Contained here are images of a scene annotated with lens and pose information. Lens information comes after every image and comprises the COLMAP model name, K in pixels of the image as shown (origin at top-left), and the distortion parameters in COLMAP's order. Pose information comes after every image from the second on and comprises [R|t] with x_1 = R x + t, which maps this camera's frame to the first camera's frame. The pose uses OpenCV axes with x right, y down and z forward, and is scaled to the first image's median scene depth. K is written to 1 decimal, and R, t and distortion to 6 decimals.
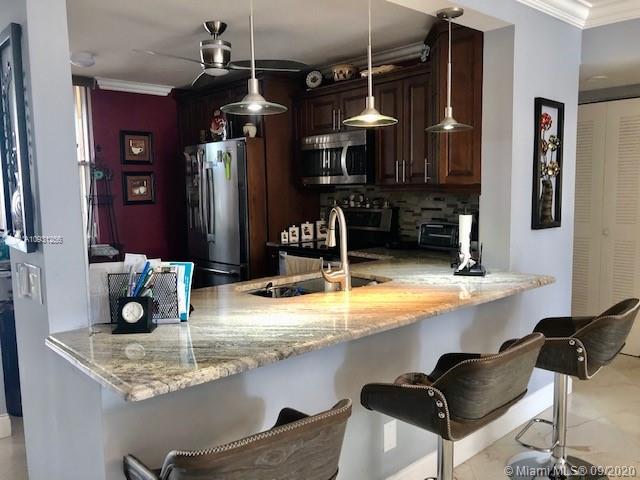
lens RADIAL K [[515.7, 0, 322.7], [0, 515.7, 236.4], [0, 0, 1]] dist [0.019707, -0.019930]
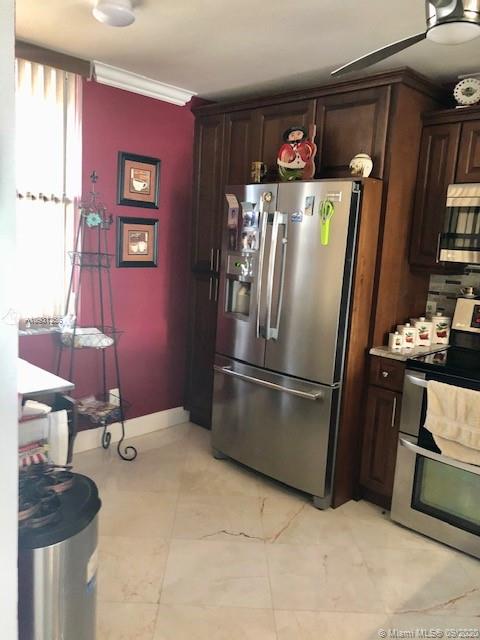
lens RADIAL K [[515.7, 0, 238.6], [0, 515.7, 318.9], [0, 0, 1]] dist [0.019707, -0.019930]
pose [[0.995979, 0.063944, 0.062746, -0.282126], [-0.067480, 0.996150, 0.055958, -0.045288], [-0.058926, -0.059968, 0.996460, 0.348305]]
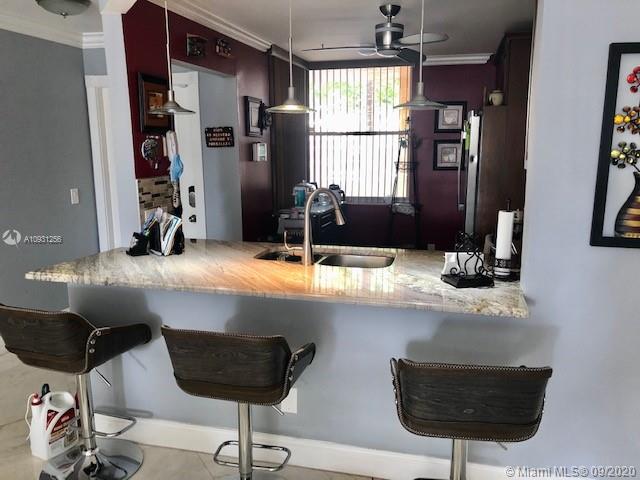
lens RADIAL K [[515.7, 0, 324.2], [0, 515.7, 241.2], [0, 0, 1]] dist [0.019707, -0.019930]
pose [[0.545986, 0.165658, -0.821253, 0.453860], [-0.088027, 0.986174, 0.140402, -0.048166], [0.833157, -0.004366, 0.553020, 0.197019]]
